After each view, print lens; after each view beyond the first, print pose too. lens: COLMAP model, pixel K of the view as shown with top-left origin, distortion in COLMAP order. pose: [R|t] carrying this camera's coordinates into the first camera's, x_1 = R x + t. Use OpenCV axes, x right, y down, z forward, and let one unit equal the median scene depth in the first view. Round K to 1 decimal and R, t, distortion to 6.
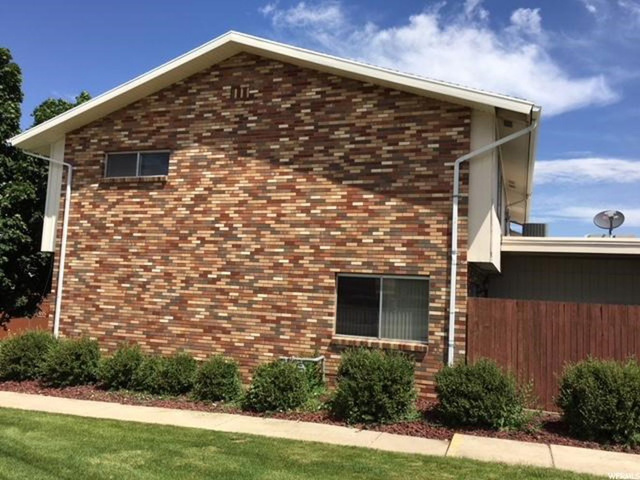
lens RADIAL K [[545.5, 0, 320.0], [0, 545.5, 240.0], [0, 0, 1]] dist [0.047789, -0.002314]
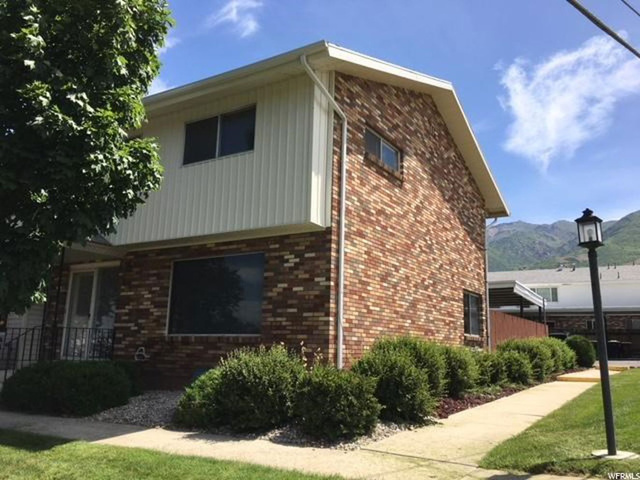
lens RADIAL K [[545.5, 0, 320.0], [0, 545.5, 240.0], [0, 0, 1]] dist [0.047789, -0.002314]
pose [[0.204511, 0.152075, 0.966979, -1.350857], [-0.101834, 0.985803, -0.133498, 0.152941], [-0.973553, -0.071169, 0.217094, 1.004245]]
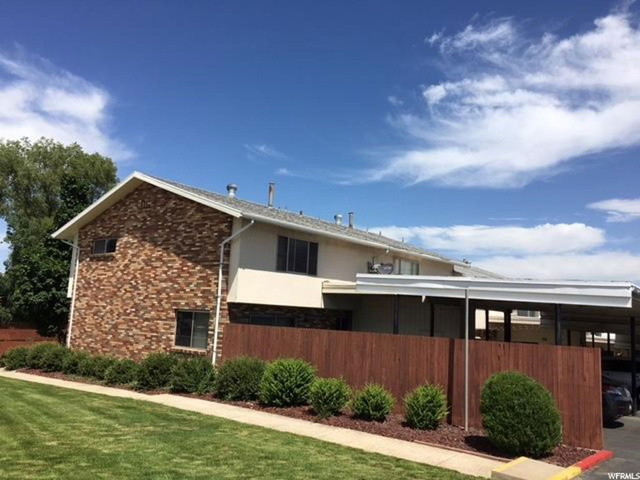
lens RADIAL K [[545.5, 0, 320.0], [0, 545.5, 240.0], [0, 0, 1]] dist [0.047789, -0.002314]
pose [[0.944481, -0.044978, -0.325472, 0.971616], [0.023185, 0.997240, -0.070531, -0.023077], [0.327746, 0.059069, 0.942917, -0.455728]]
